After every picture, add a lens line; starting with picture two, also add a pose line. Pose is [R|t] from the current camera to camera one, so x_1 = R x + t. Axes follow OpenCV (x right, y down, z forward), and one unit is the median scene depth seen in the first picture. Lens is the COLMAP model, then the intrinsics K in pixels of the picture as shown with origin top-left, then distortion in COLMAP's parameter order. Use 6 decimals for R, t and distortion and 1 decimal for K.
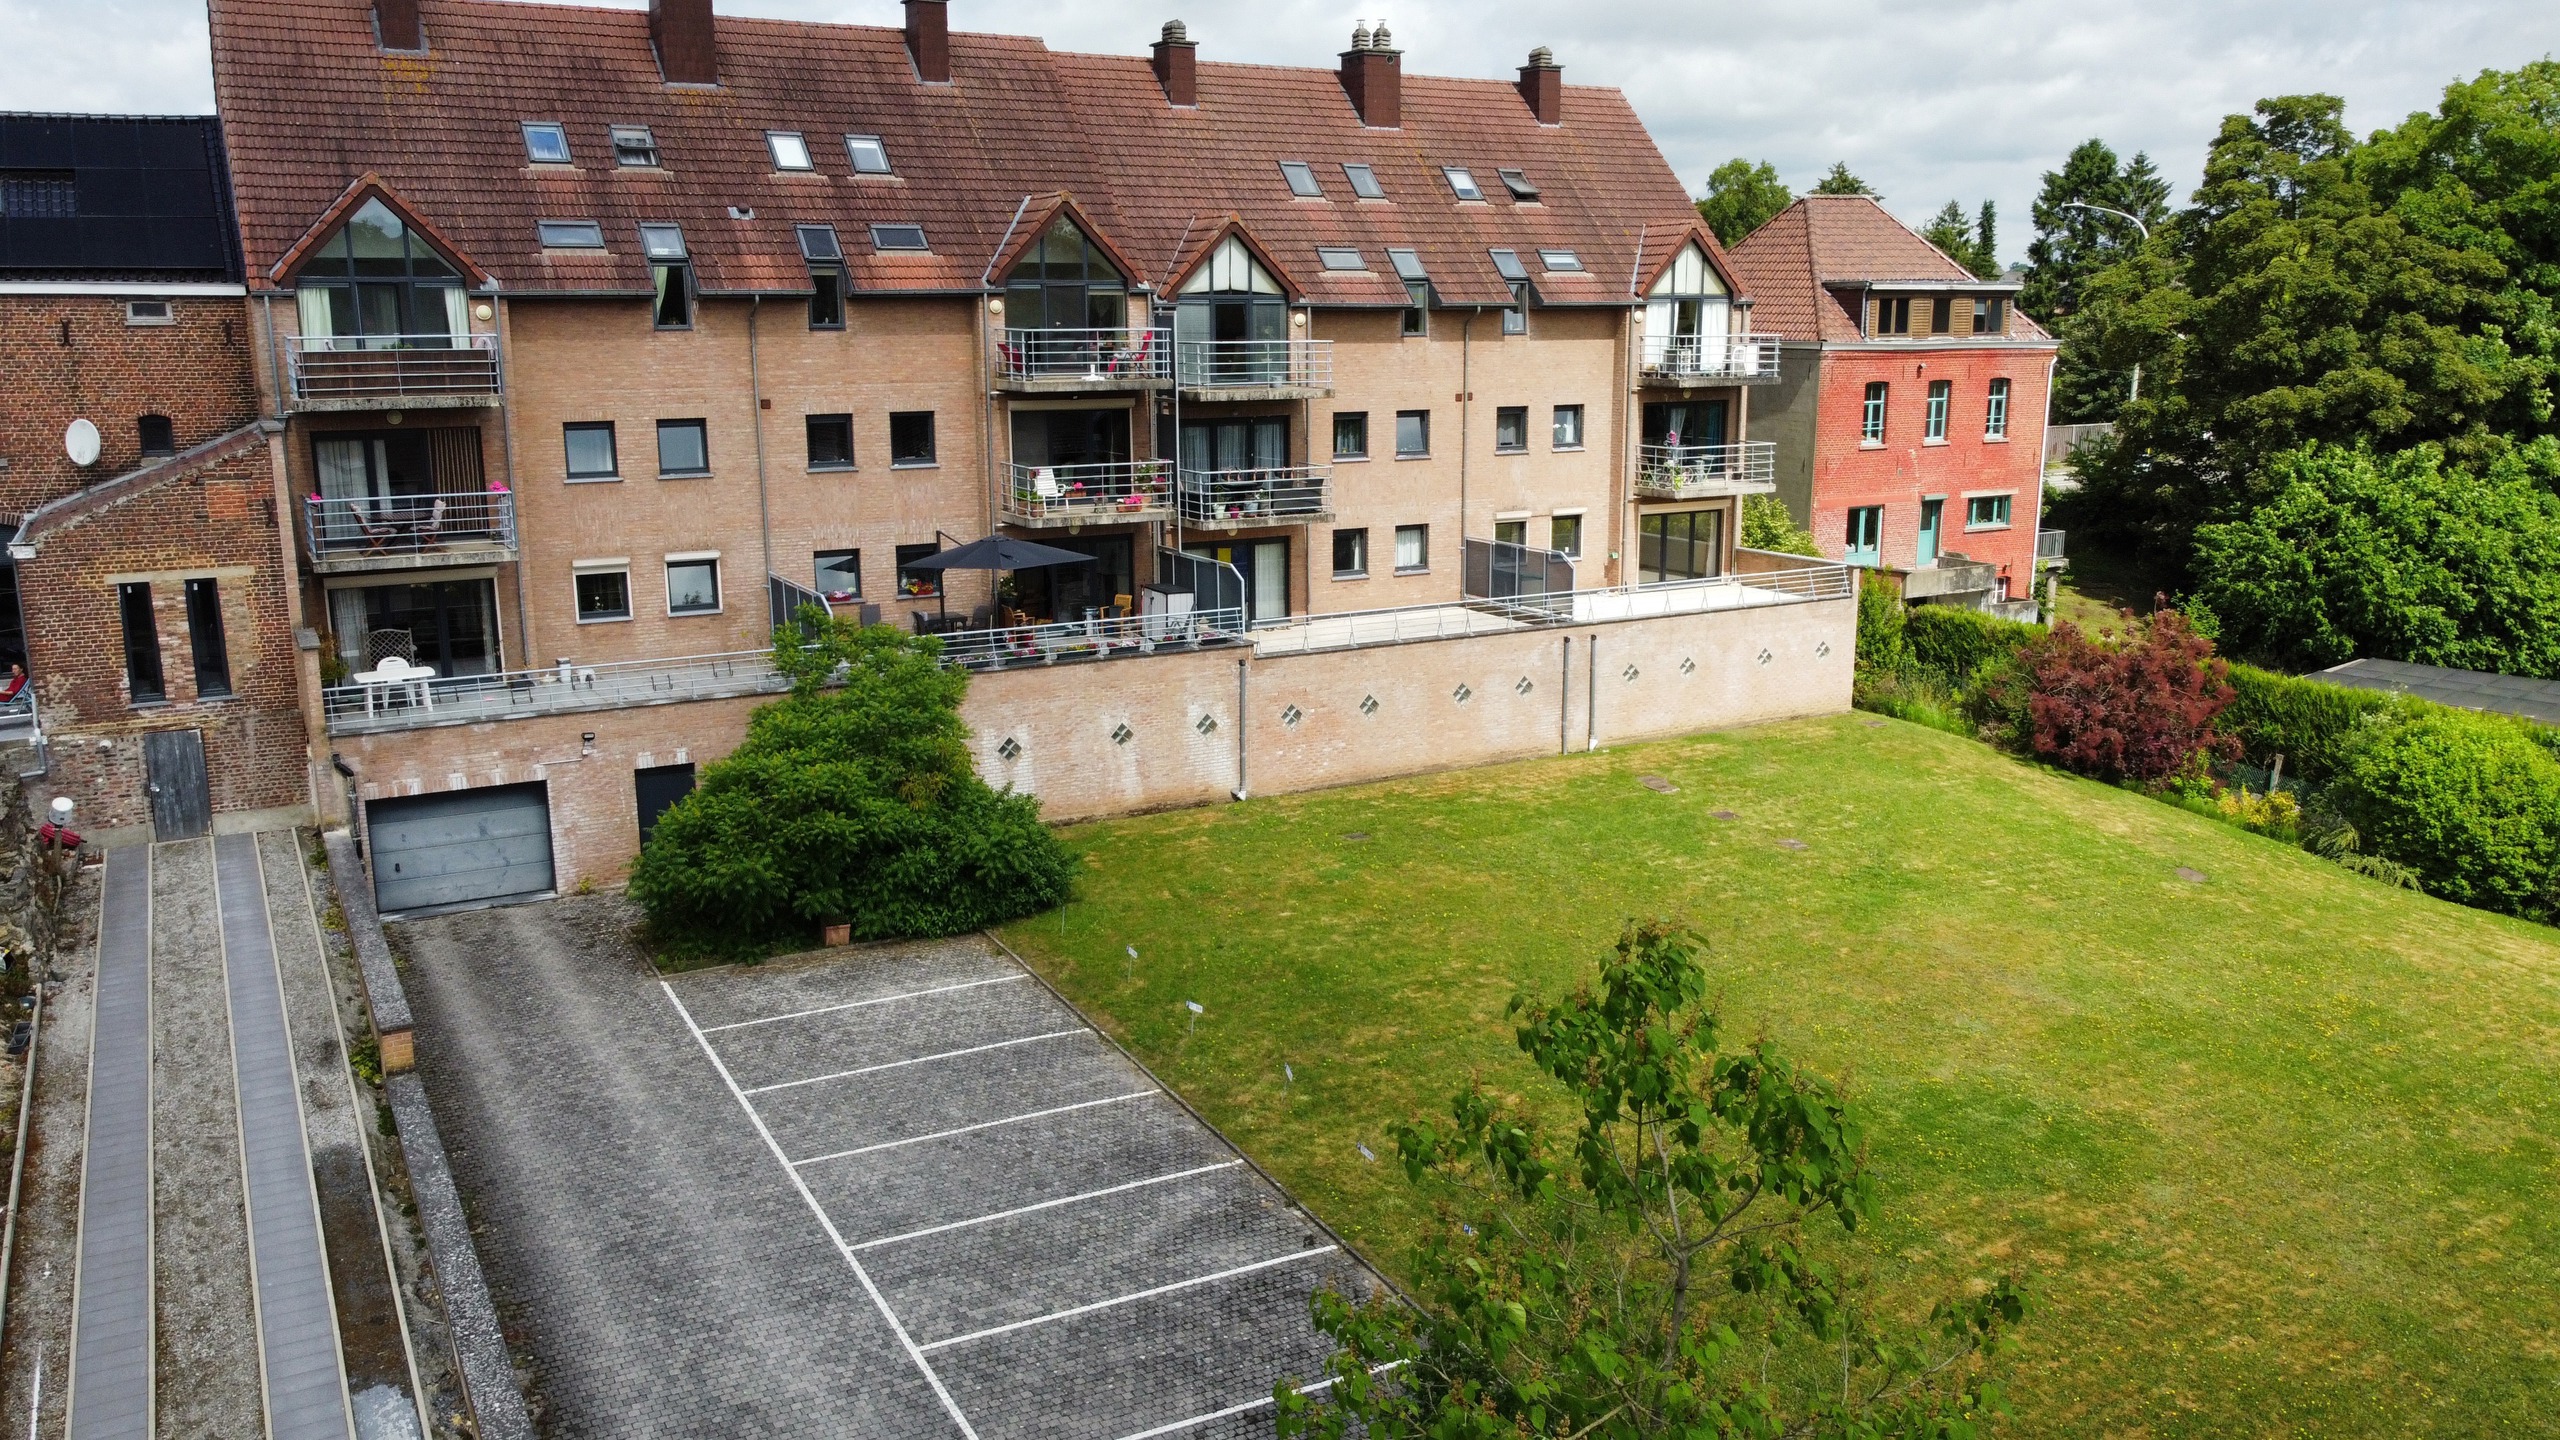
lens RADIAL K [[1936.6, 0, 1287.4], [0, 1936.6, 721.1], [0, 0, 1]] dist [0.013410, -0.015339]
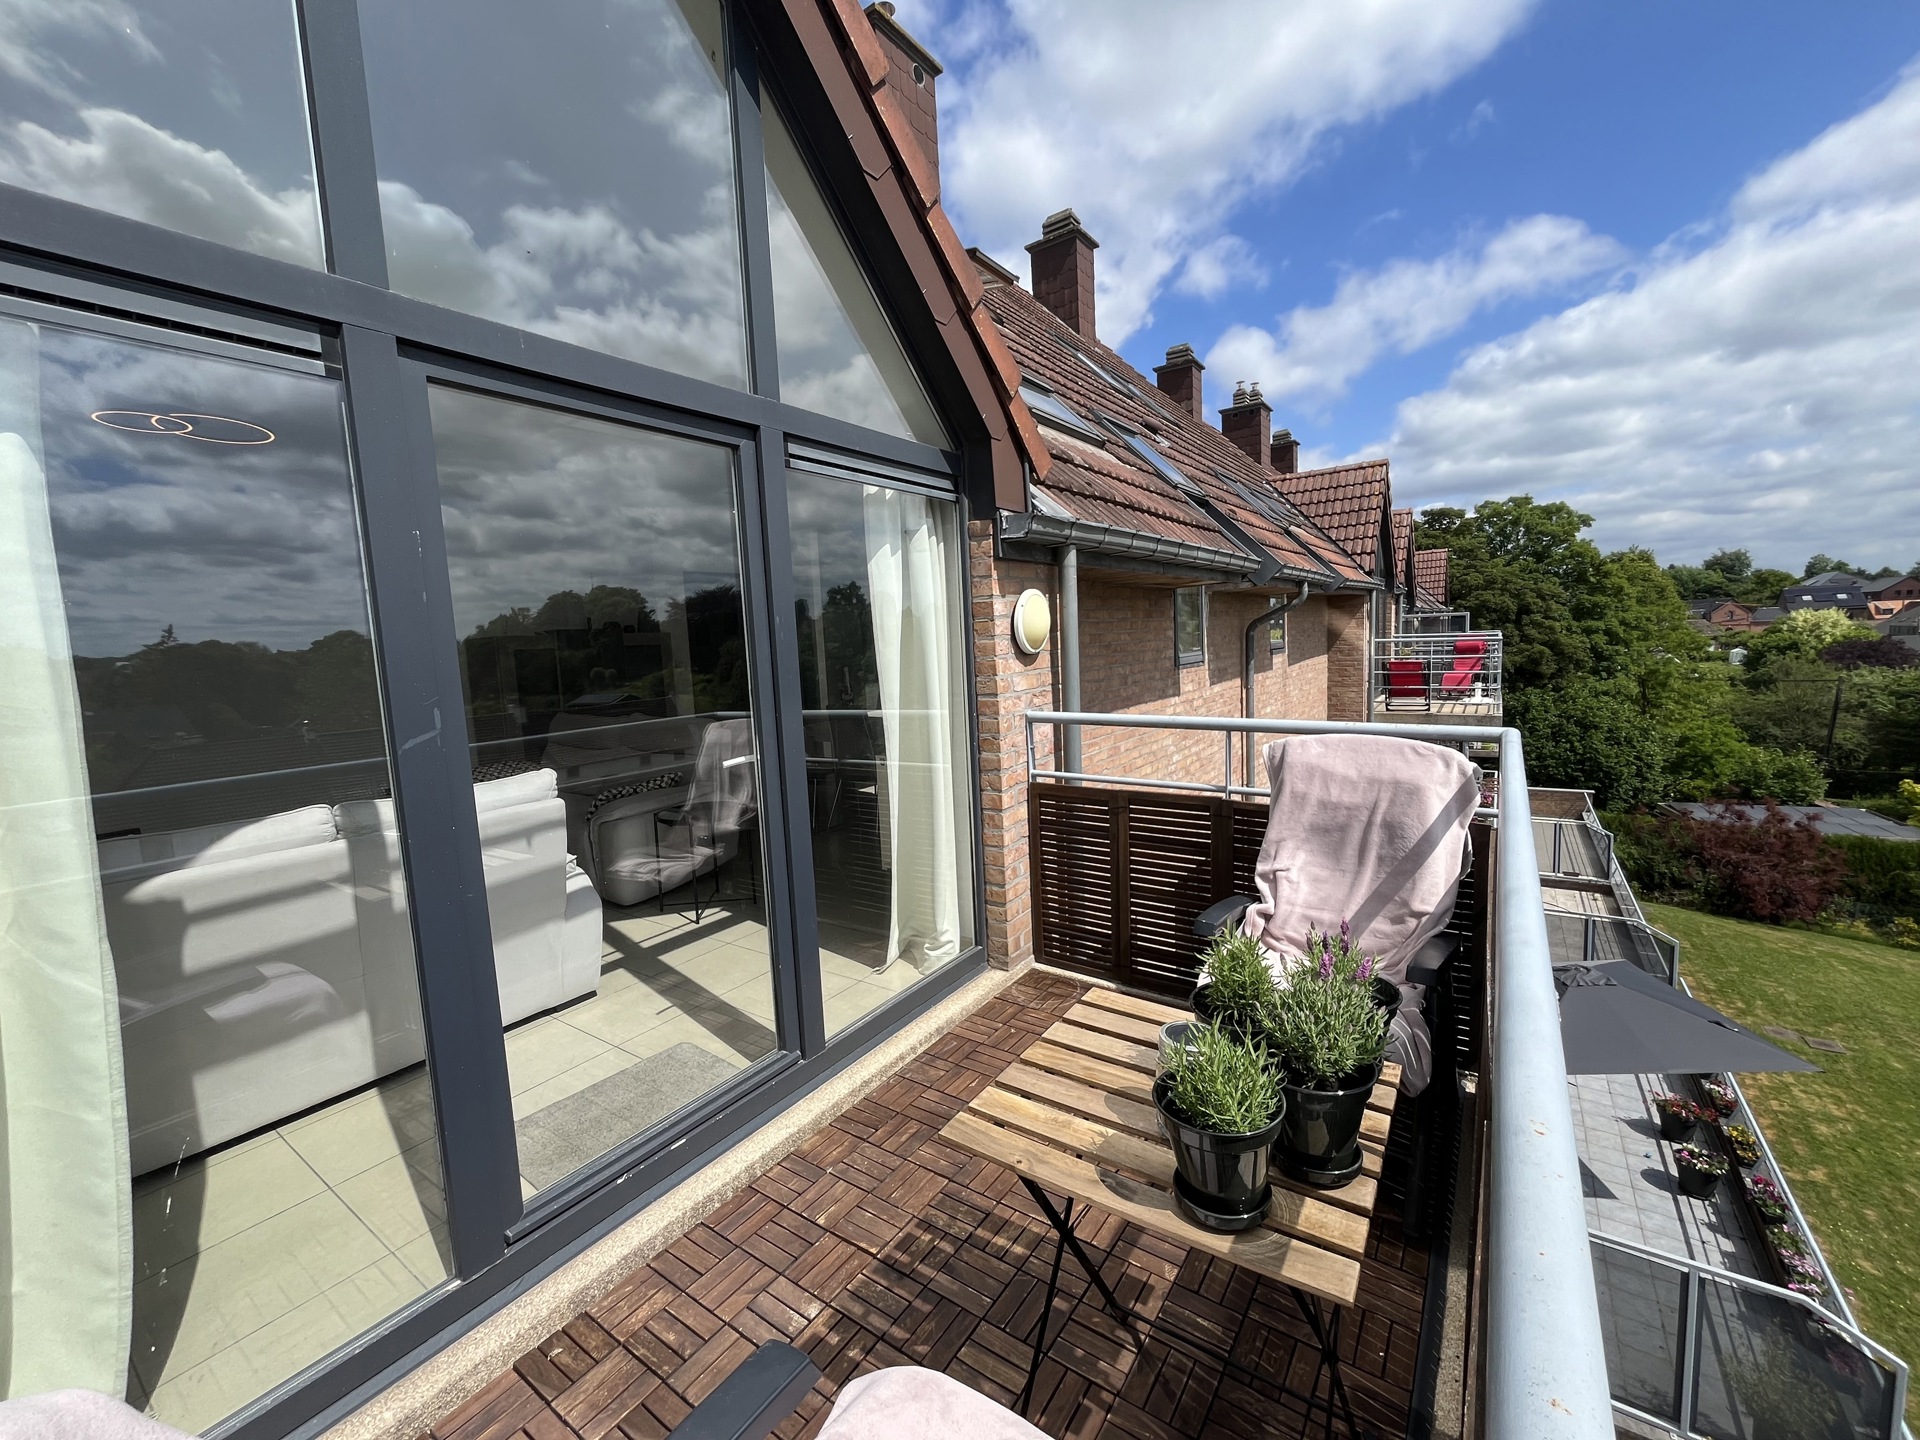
lens RADIAL K [[771.3, 0, 956.2], [0, 771.3, 721.1], [0, 0, 1]] dist [-0.002612, -0.000184]
pose [[0.901516, -0.086299, 0.424054, -0.512690], [0.132325, 0.987952, -0.080259, -0.219714], [-0.412018, 0.128467, 0.902074, 1.020374]]
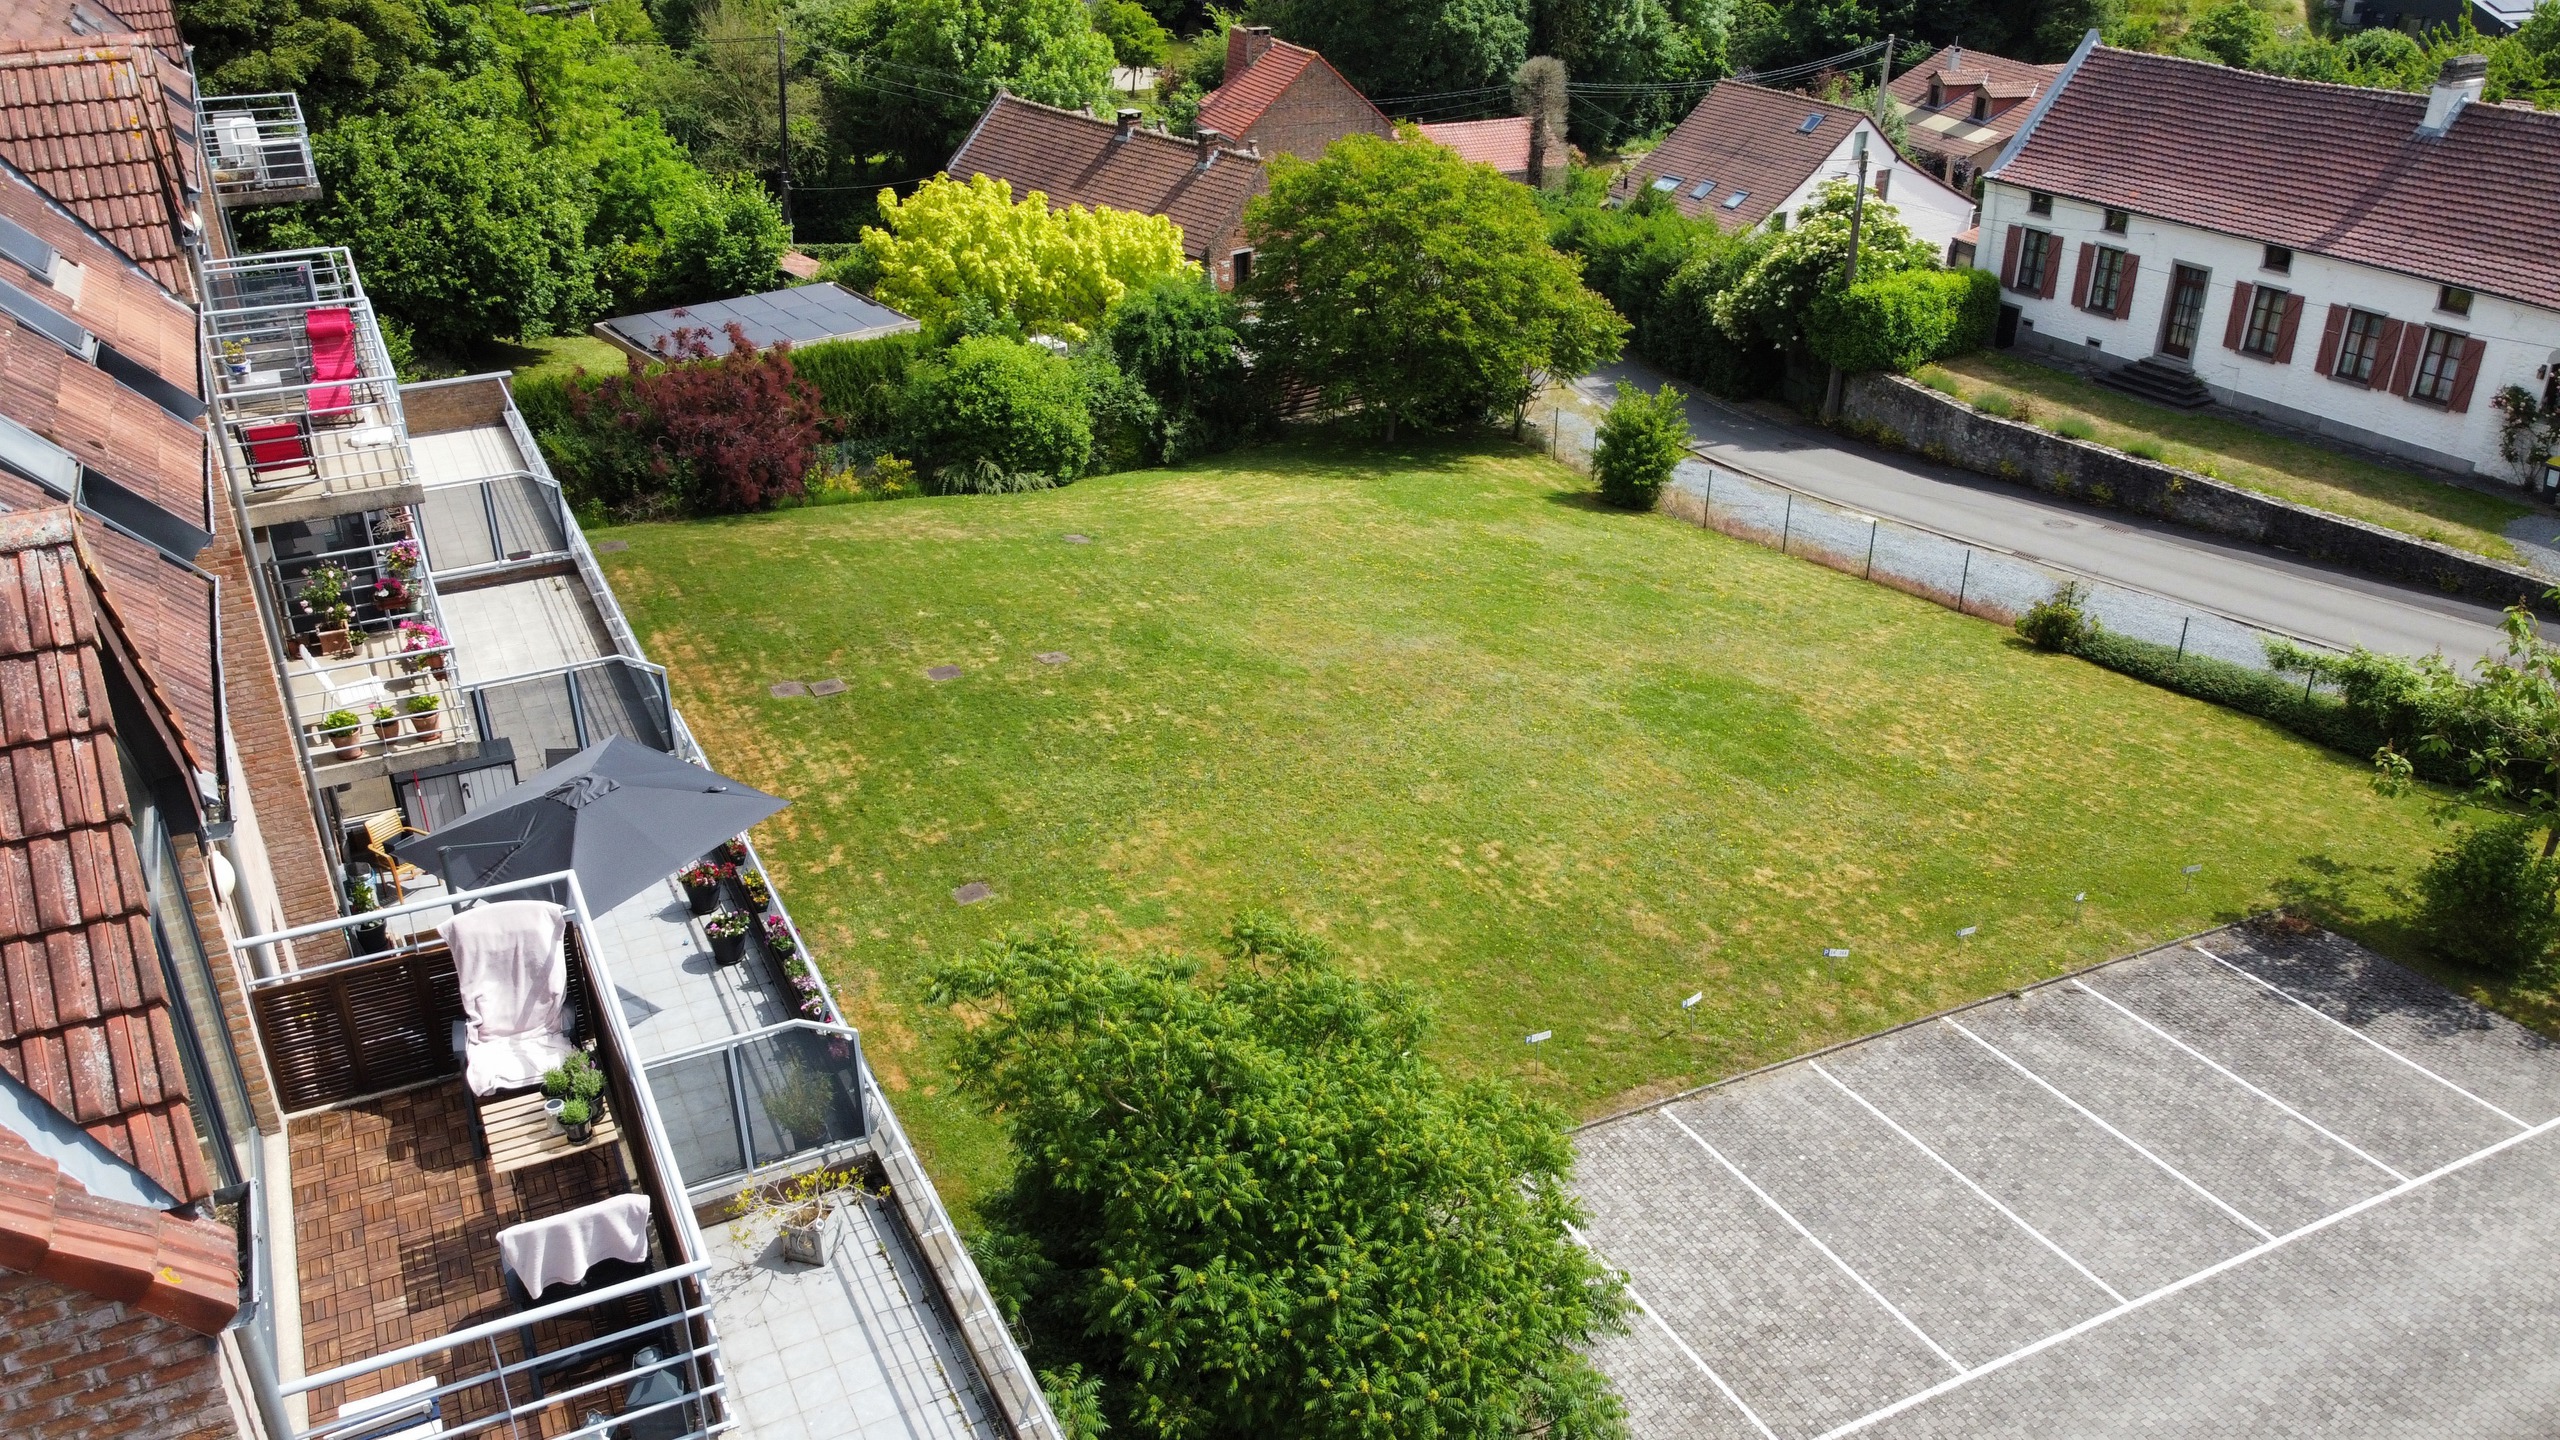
lens RADIAL K [[1936.6, 0, 1269.8], [0, 1936.6, 710.3], [0, 0, 1]] dist [0.013410, -0.015339]
pose [[0.047106, -0.445958, 0.893813, -0.702828], [0.214323, 0.878479, 0.427012, -0.350020], [-0.975626, 0.171451, 0.136961, 0.902710]]
